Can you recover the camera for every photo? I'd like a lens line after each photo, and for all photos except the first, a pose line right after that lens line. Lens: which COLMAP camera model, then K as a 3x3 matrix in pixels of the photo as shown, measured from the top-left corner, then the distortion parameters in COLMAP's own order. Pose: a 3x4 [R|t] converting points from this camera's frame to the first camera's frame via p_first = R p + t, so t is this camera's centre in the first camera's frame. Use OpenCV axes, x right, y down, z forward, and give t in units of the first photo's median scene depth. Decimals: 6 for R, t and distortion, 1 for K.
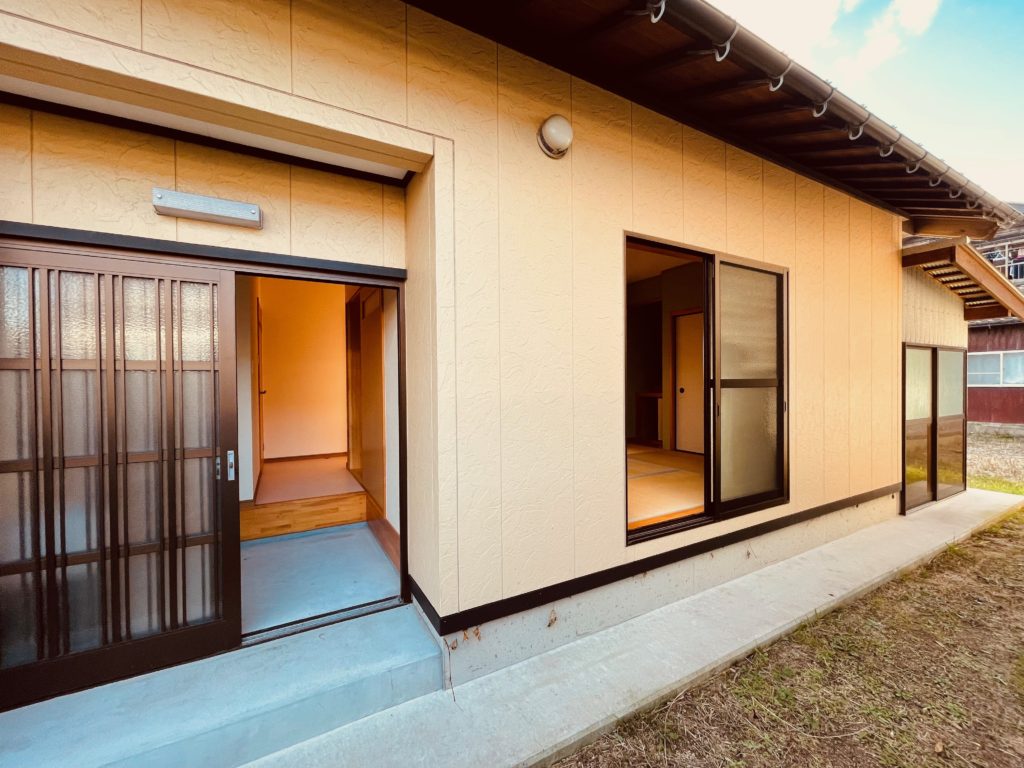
lens RADIAL K [[414.4, 0, 512.0], [0, 414.4, 384.0], [0, 0, 1]] dist [0.007452, -0.006594]
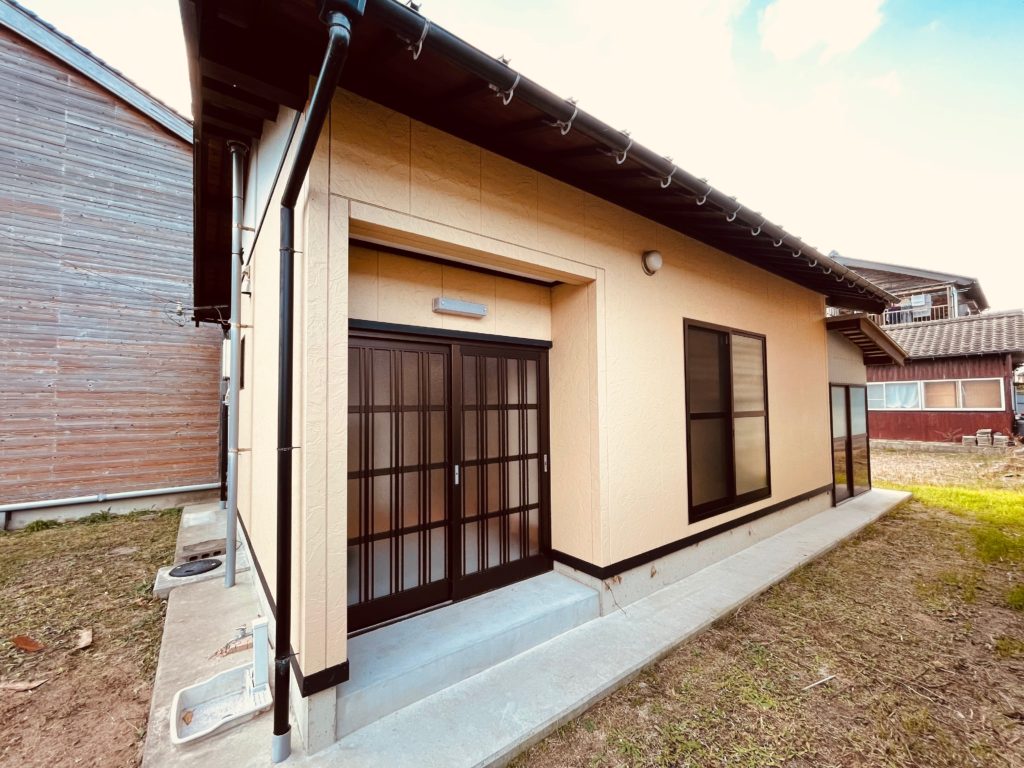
lens RADIAL K [[414.4, 0, 512.0], [0, 414.4, 384.0], [0, 0, 1]] dist [0.007452, -0.006594]
pose [[0.989687, 0.006006, 0.143122, -0.523961], [0.001672, 0.998568, -0.053466, -0.035690], [-0.143239, 0.053154, 0.988260, -0.386451]]
